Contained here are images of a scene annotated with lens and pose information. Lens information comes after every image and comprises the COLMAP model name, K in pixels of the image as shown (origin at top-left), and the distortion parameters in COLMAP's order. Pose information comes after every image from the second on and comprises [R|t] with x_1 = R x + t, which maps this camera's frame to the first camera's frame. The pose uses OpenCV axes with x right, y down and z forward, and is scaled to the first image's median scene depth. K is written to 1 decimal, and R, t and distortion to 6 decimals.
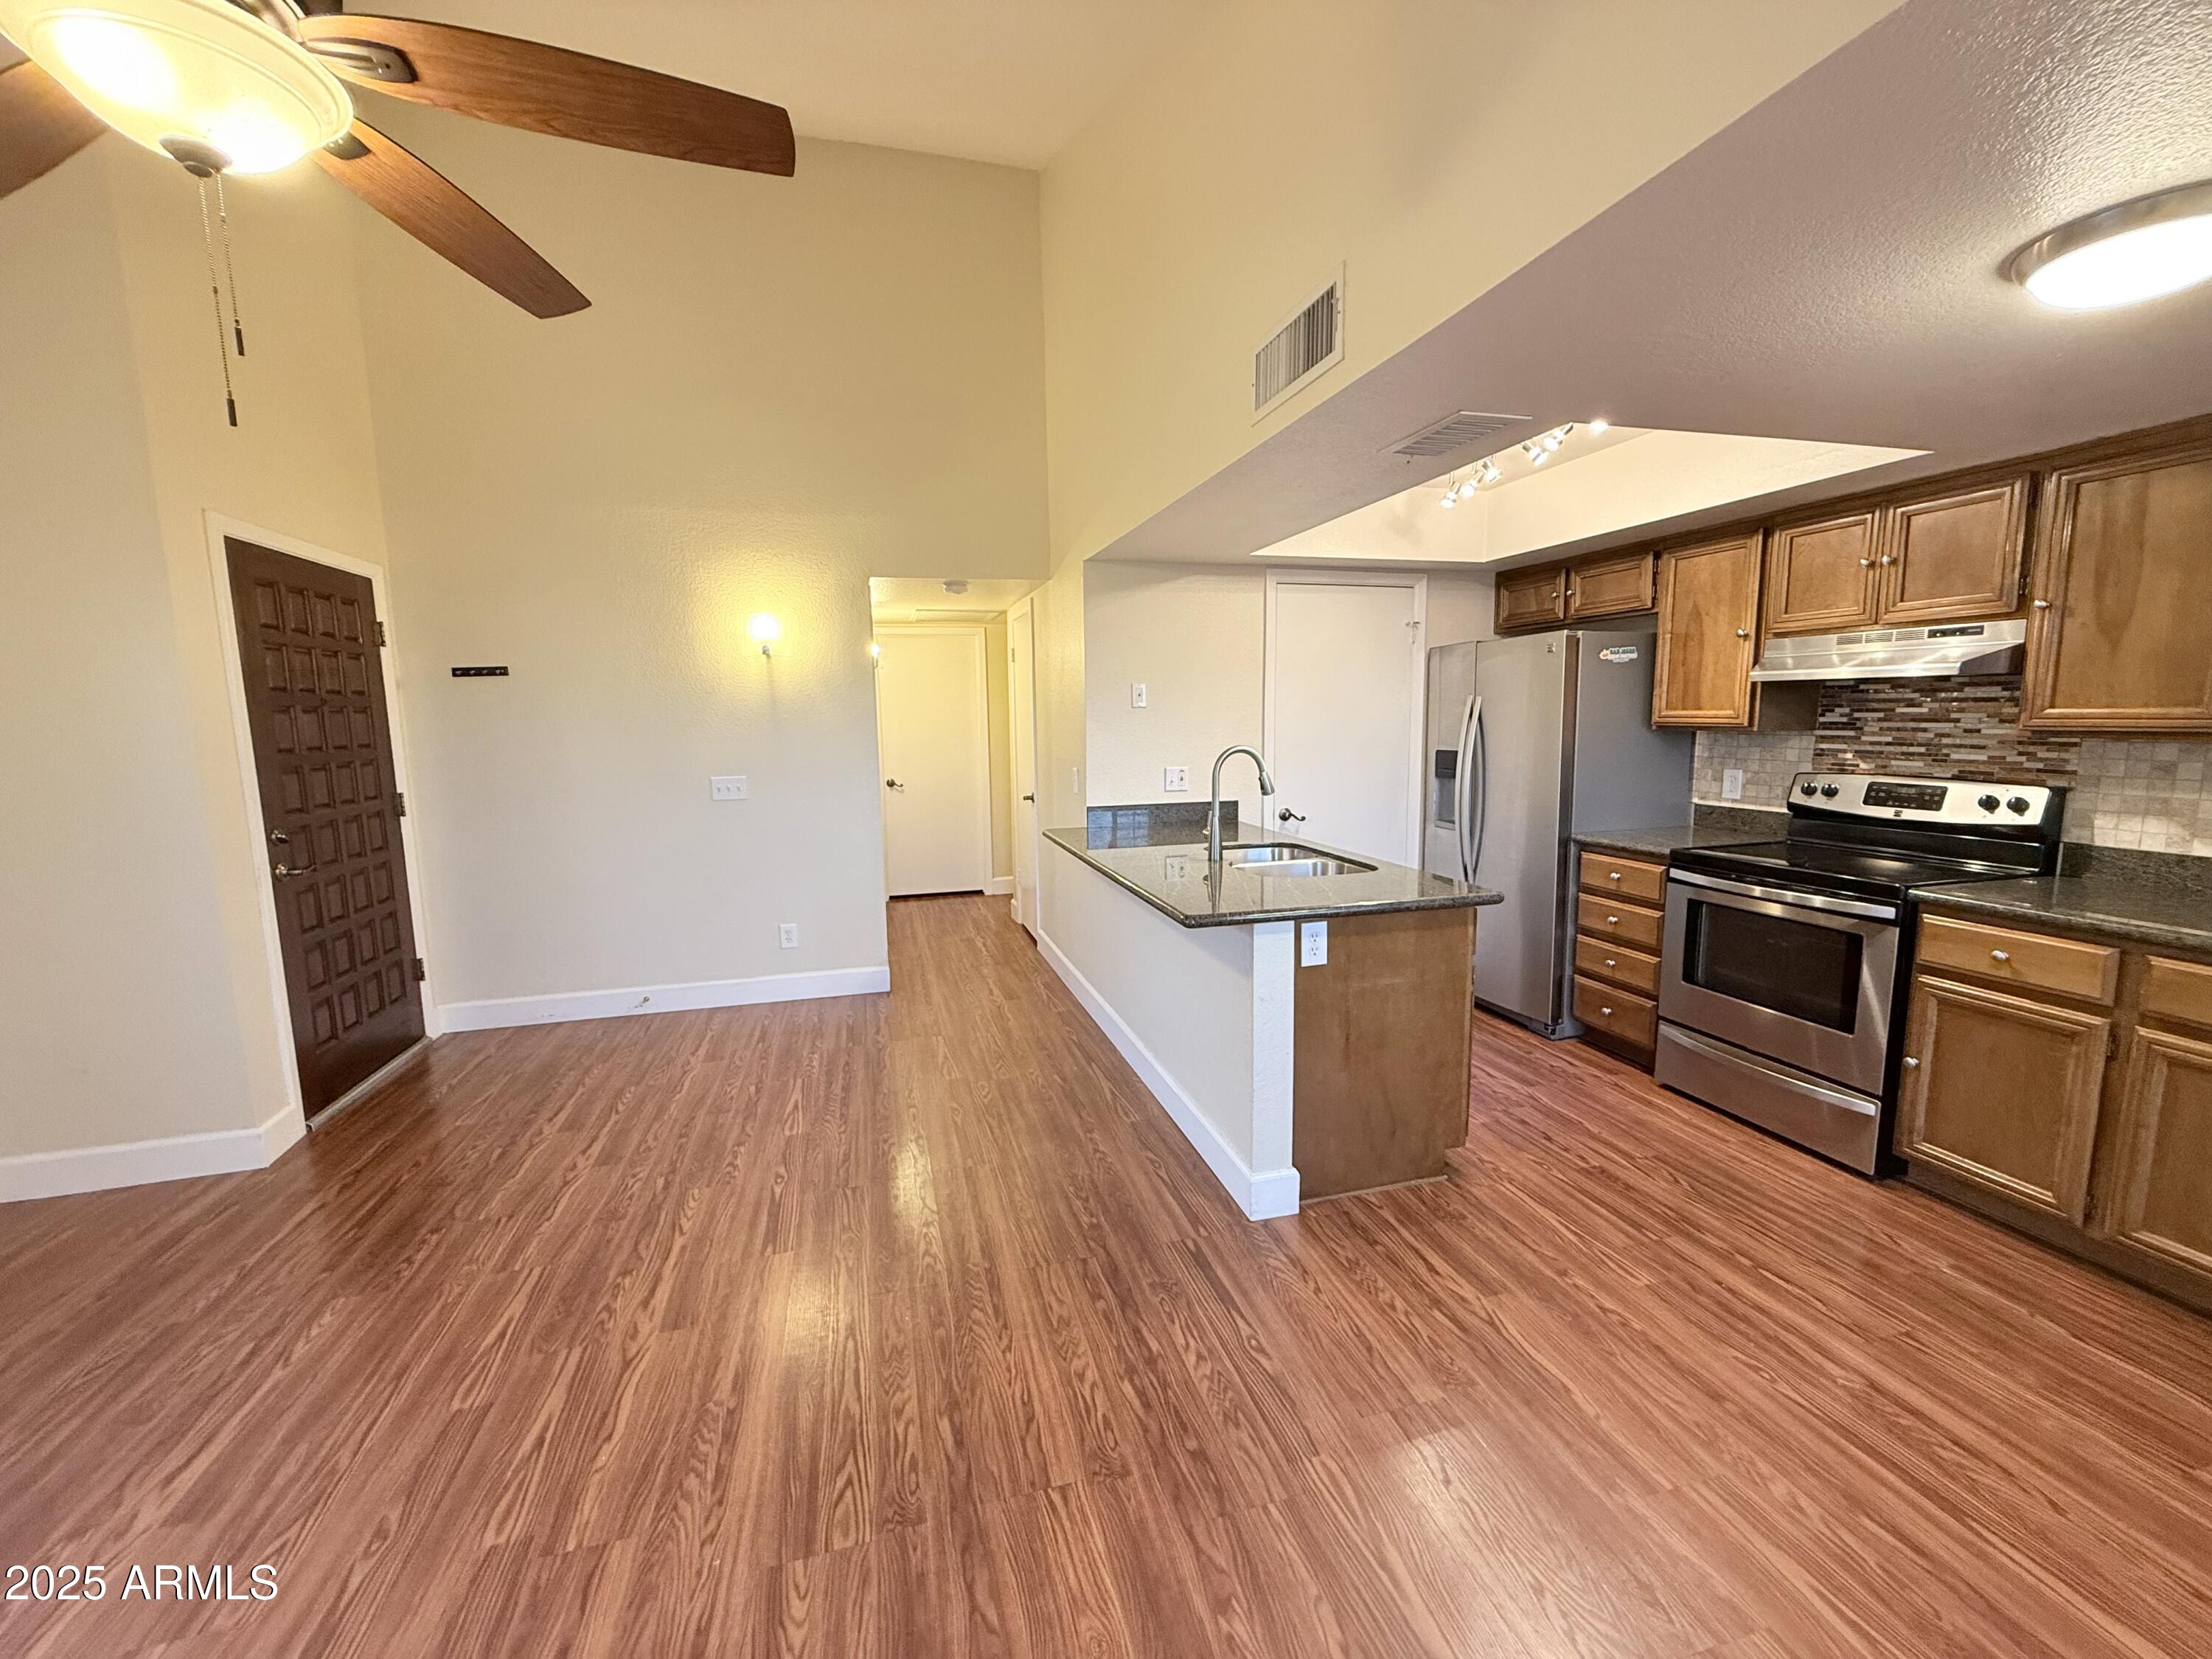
lens RADIAL K [[879.9, 0, 1097.5], [0, 879.9, 826.1], [0, 0, 1]] dist [-0.000186, 0.000408]
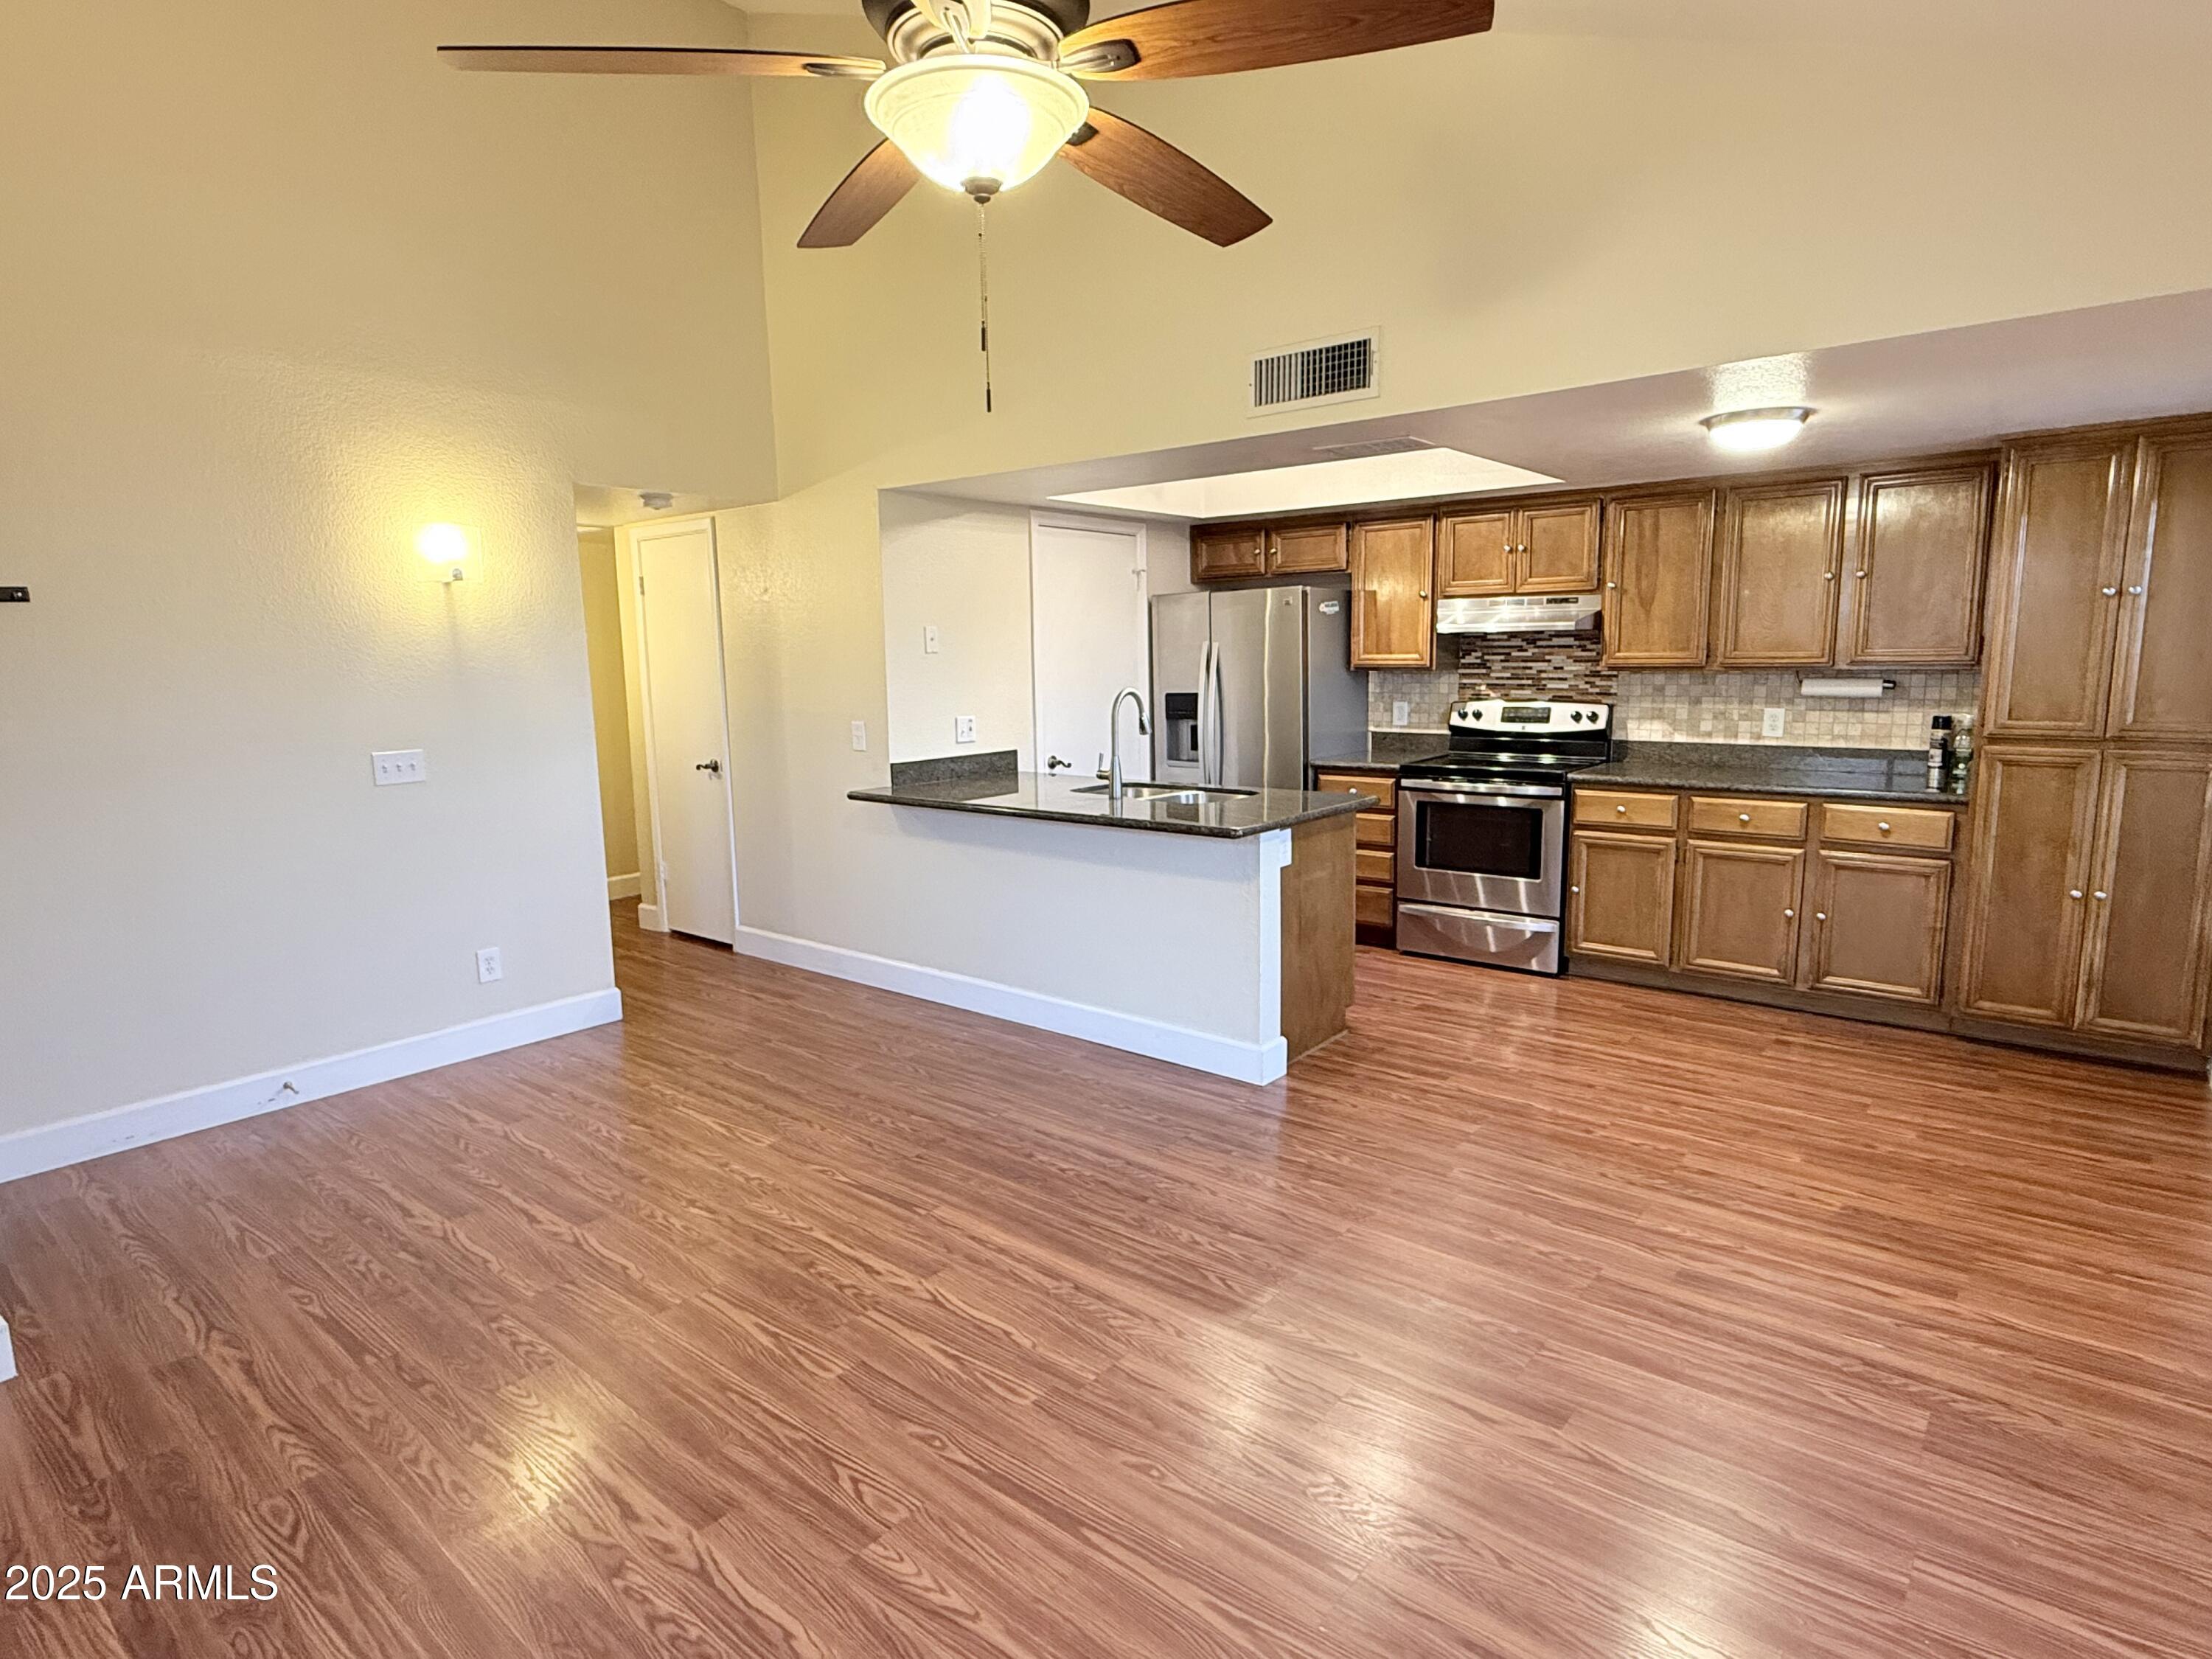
lens RADIAL K [[1176.1, 0, 1098.7], [0, 1176.1, 825.4], [0, 0, 1]] dist [-0.000530, 0.000812]
pose [[0.816319, -0.084606, 0.571371, -0.825907], [0.078392, 0.996289, 0.035527, 0.023939], [-0.572257, 0.015789, 0.819923, -0.166791]]
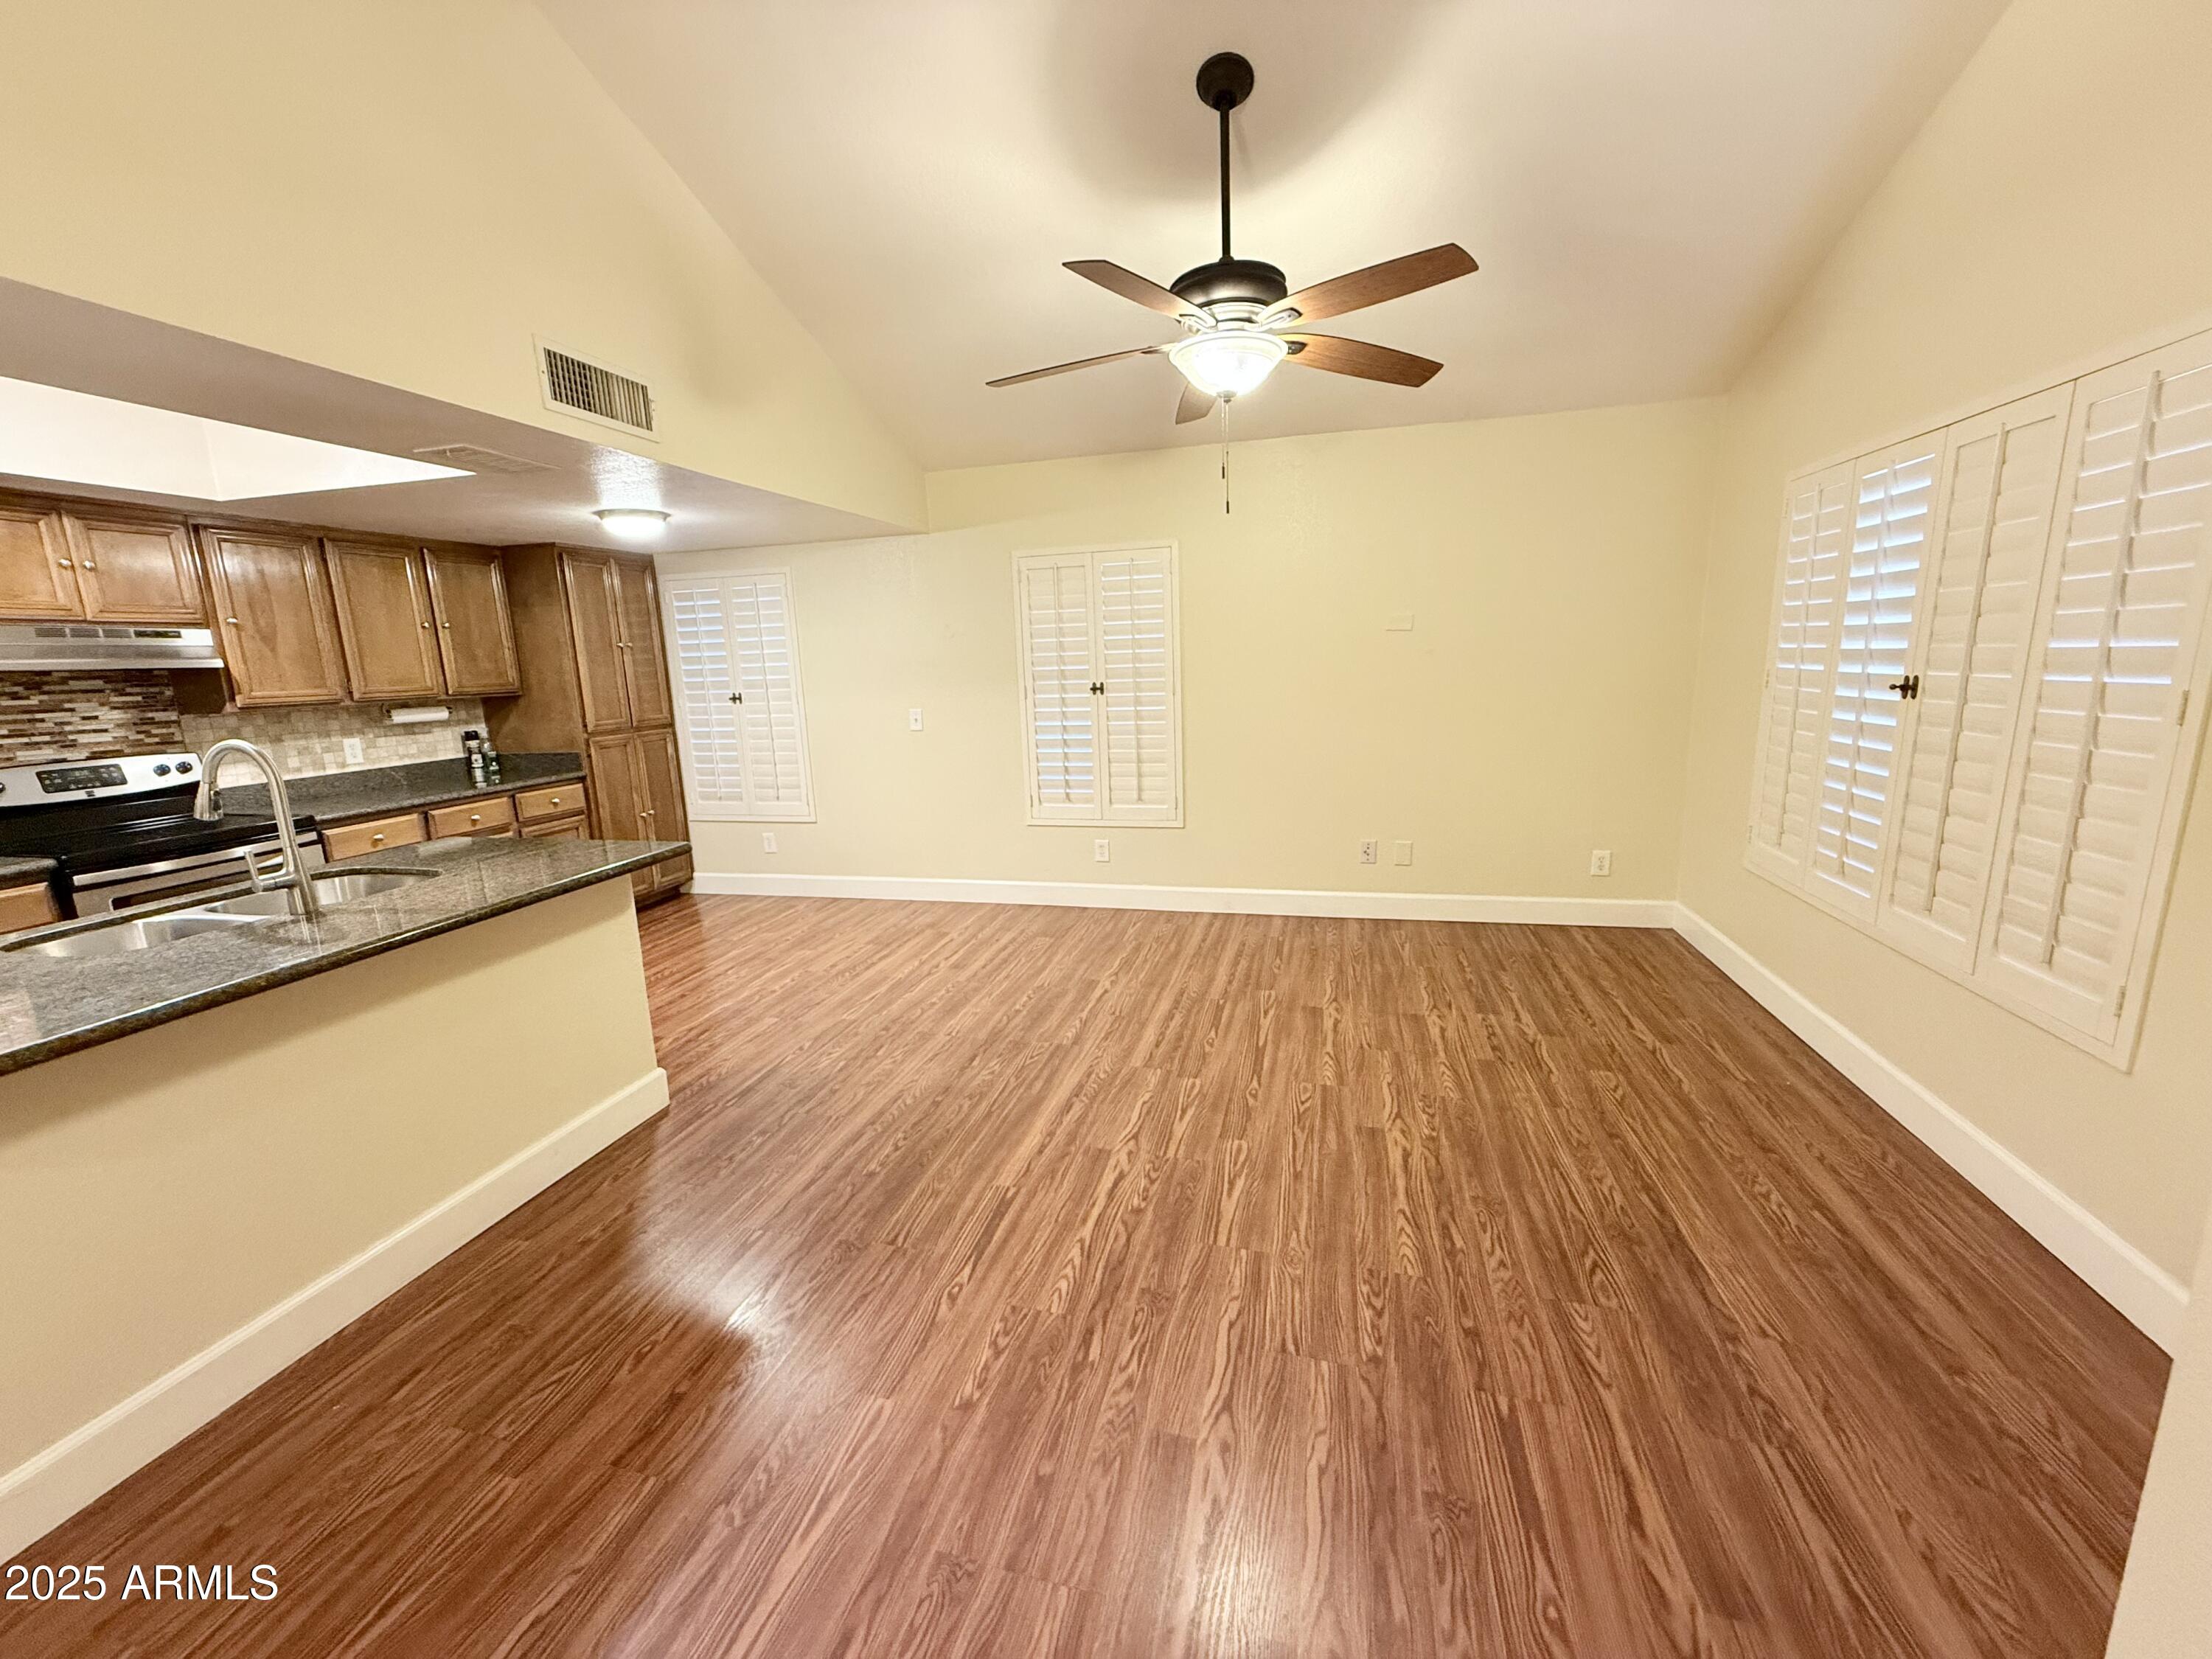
lens RADIAL K [[879.9, 0, 1097.5], [0, 879.9, 826.1], [0, 0, 1]] dist [-0.000186, 0.000408]
pose [[-0.866293, -0.049586, 0.497068, -0.841673], [0.112366, 0.950217, 0.290622, -0.176142], [-0.486734, 0.307617, -0.817595, 1.476265]]
